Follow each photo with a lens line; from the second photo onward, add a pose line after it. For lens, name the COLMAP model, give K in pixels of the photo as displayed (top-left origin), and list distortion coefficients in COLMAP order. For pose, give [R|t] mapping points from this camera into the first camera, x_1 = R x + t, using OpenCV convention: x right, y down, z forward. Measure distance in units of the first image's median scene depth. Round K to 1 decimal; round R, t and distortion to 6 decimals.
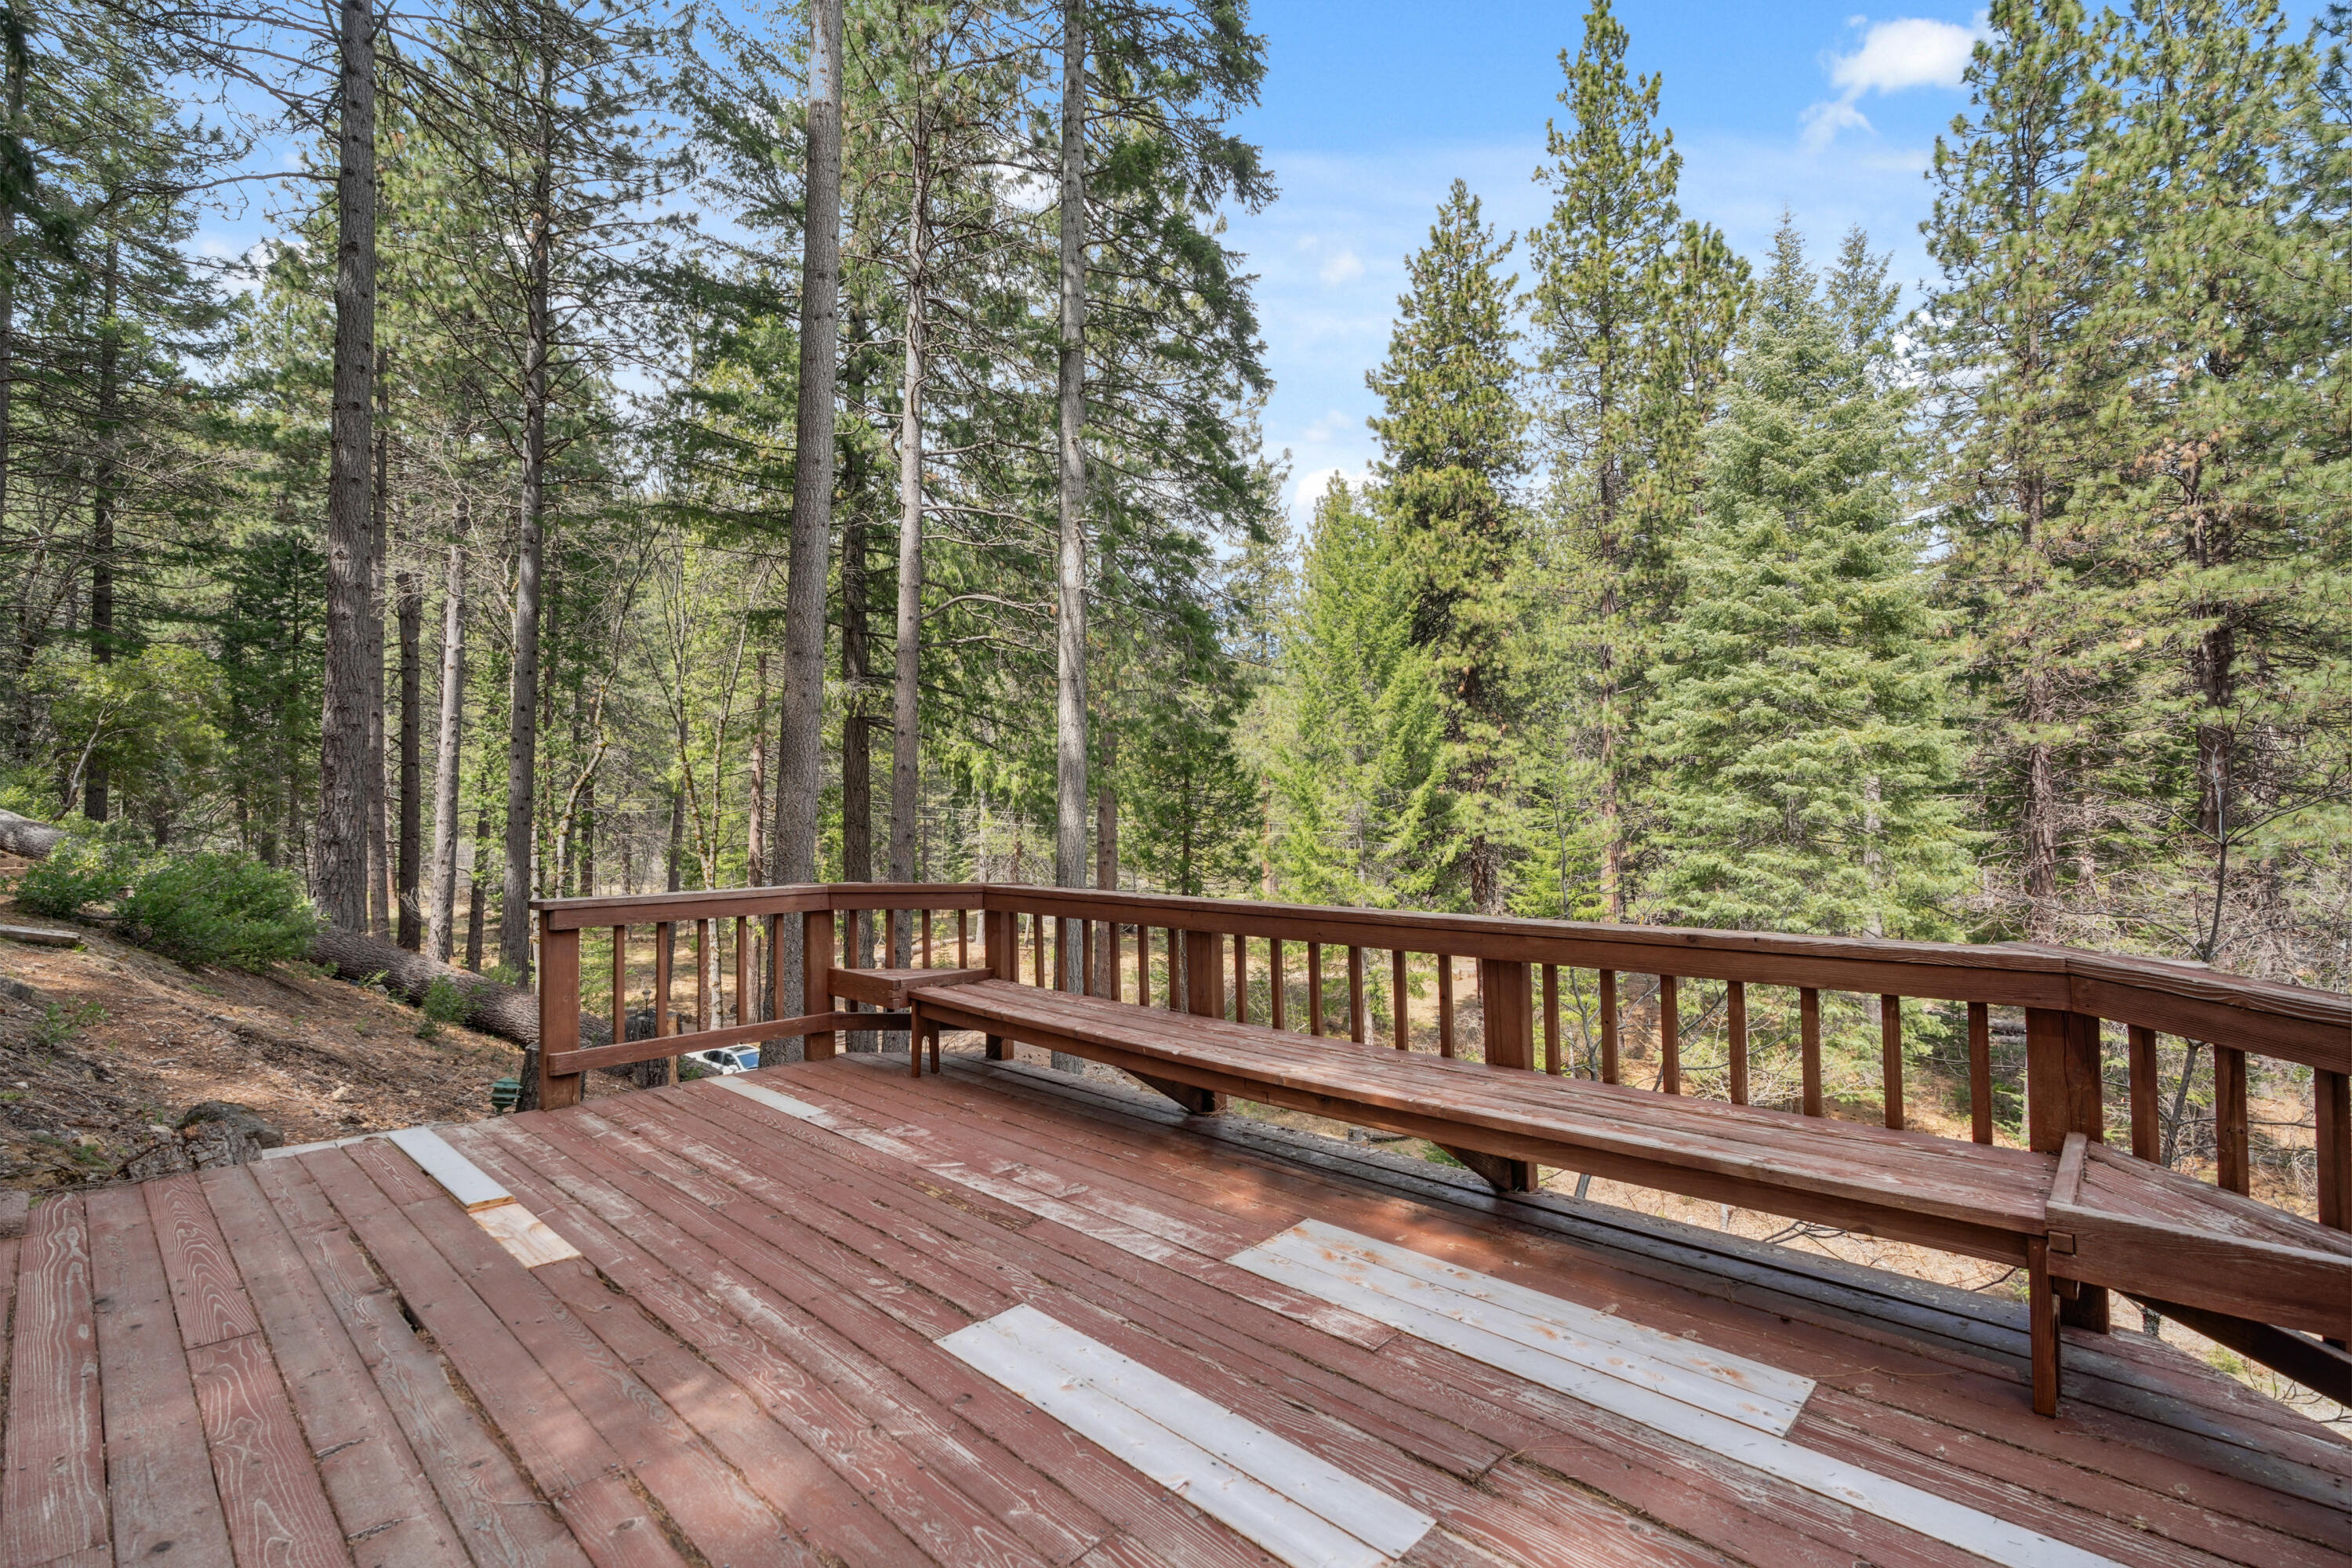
lens RADIAL K [[1052.7, 0, 1165.7], [0, 1052.7, 782.5], [0, 0, 1]] dist [-0.008956, 0.002675]
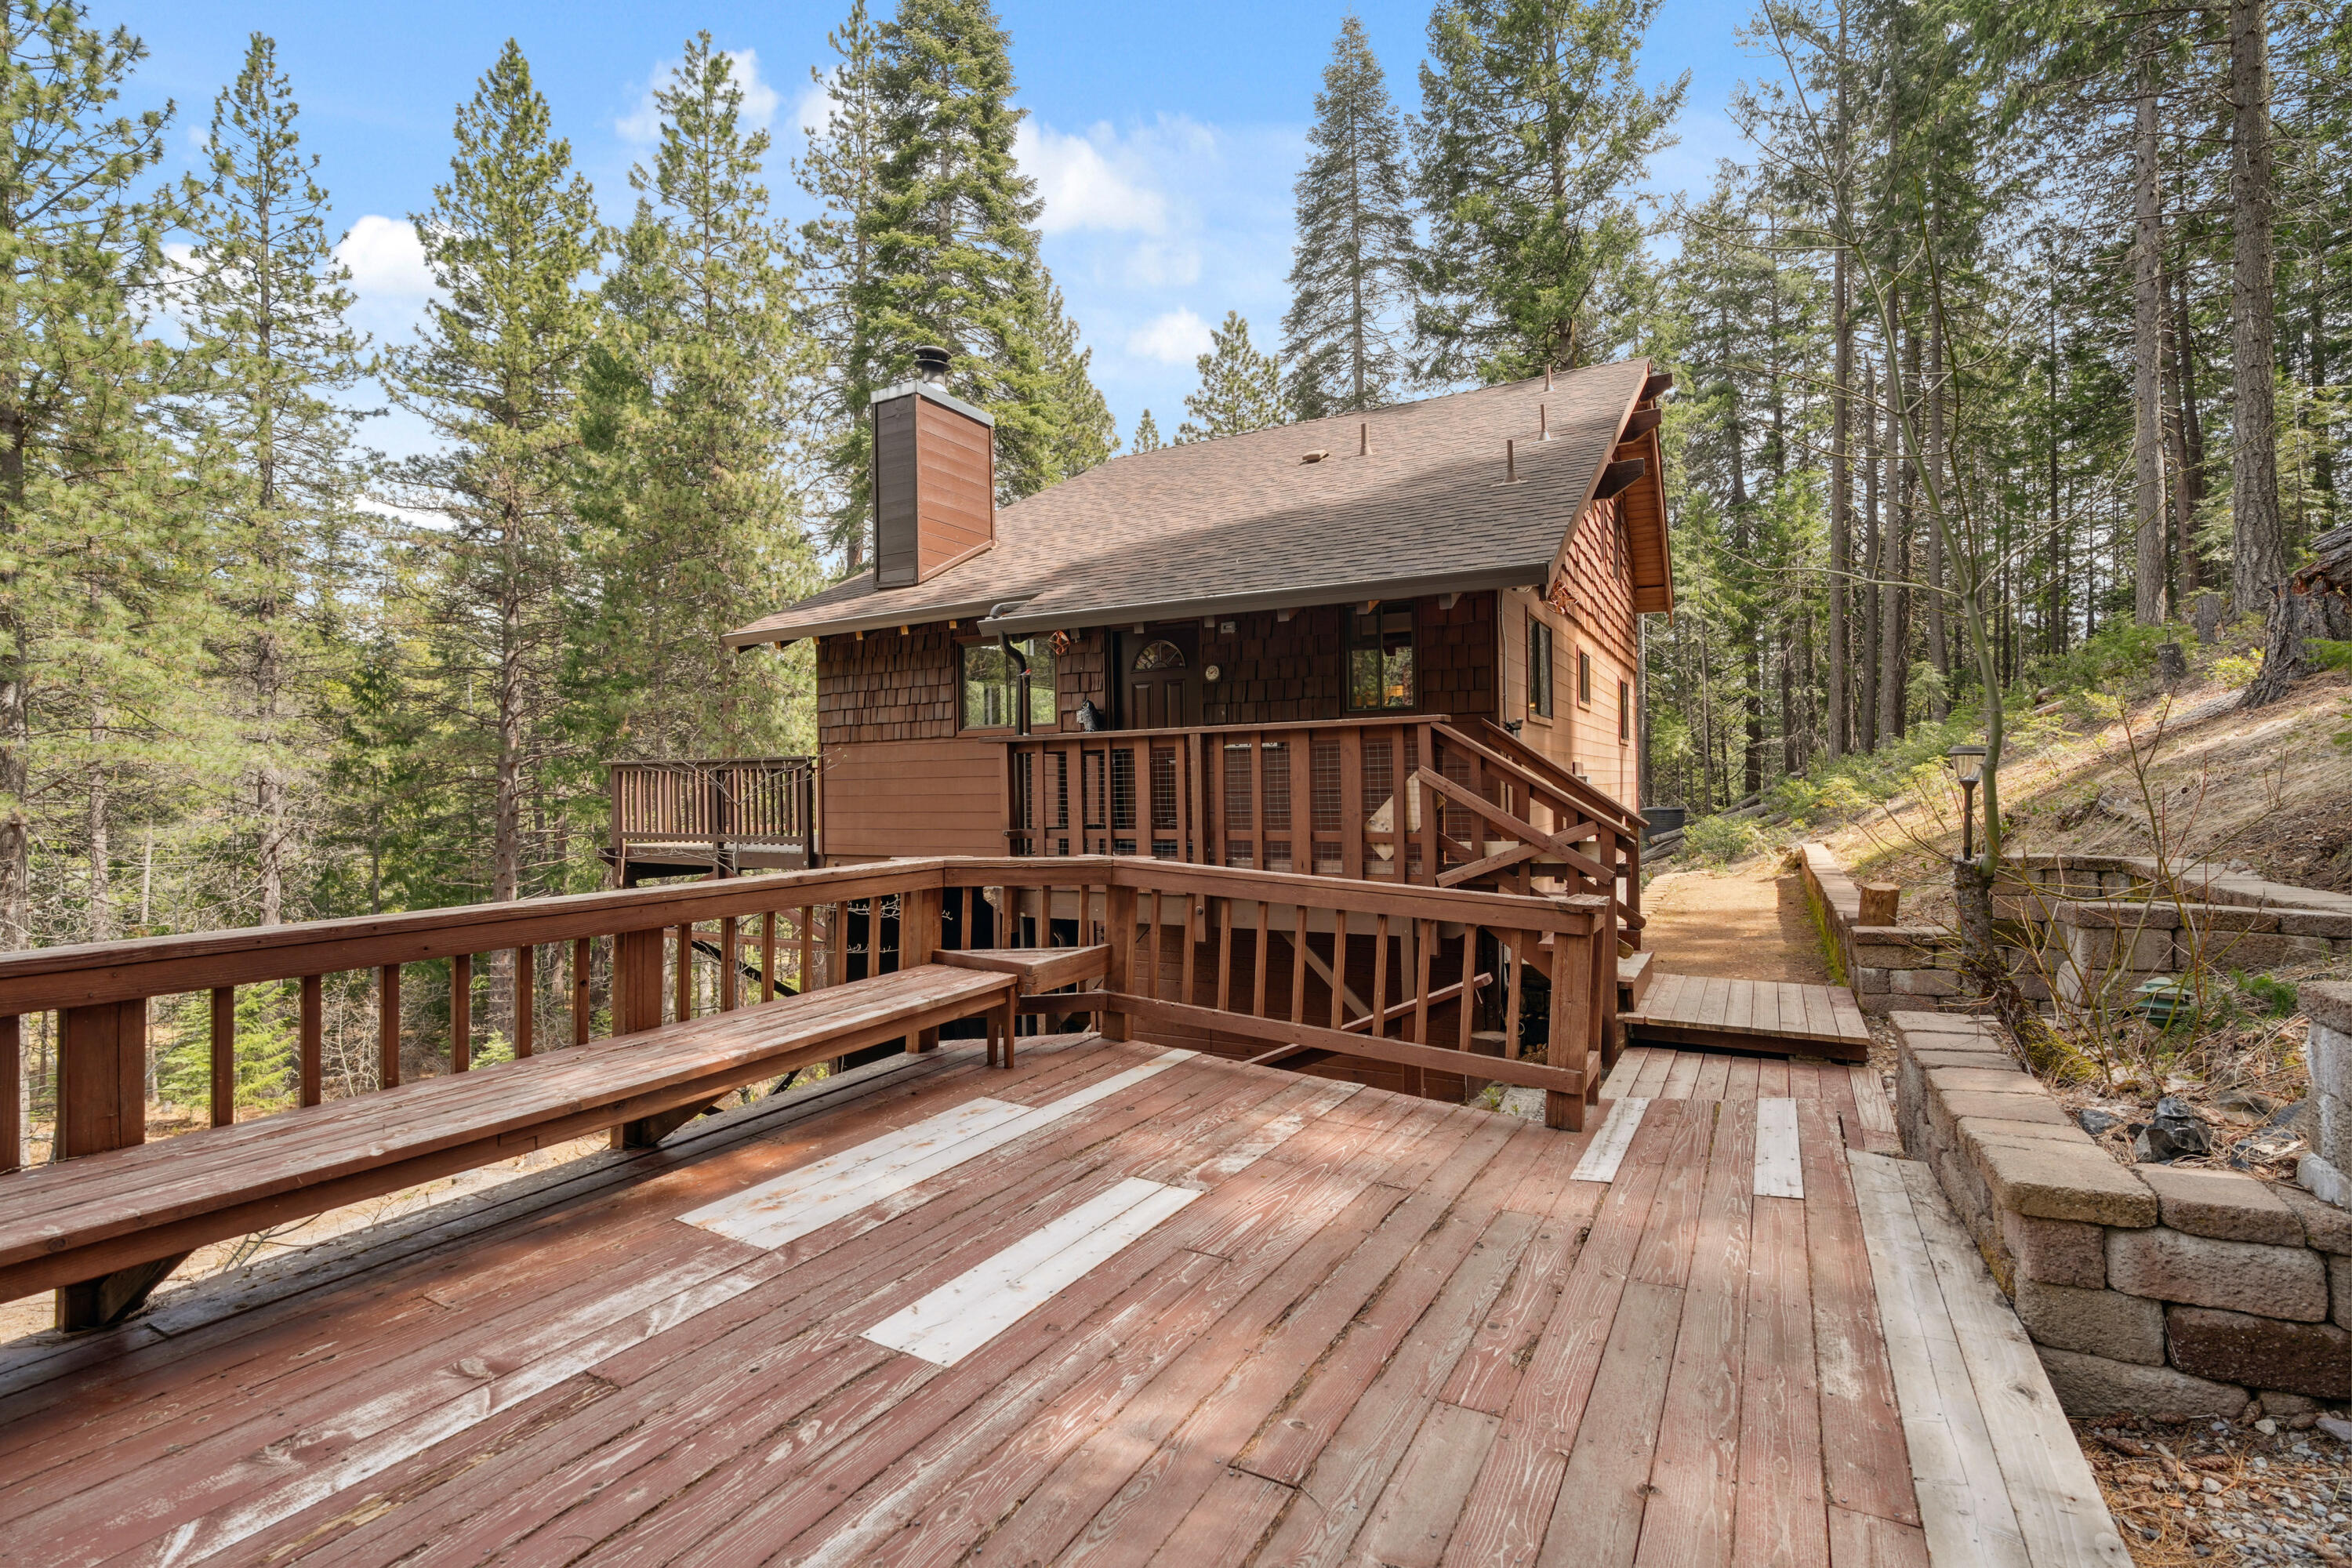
lens RADIAL K [[1052.7, 0, 1170.0], [0, 1052.7, 785.9], [0, 0, 1]] dist [-0.008956, 0.002675]
pose [[-0.227825, 0.000290, 0.973702, -0.966591], [-0.019620, 0.999796, -0.004888, 0.023702], [-0.973504, -0.020218, -0.227773, 0.863356]]
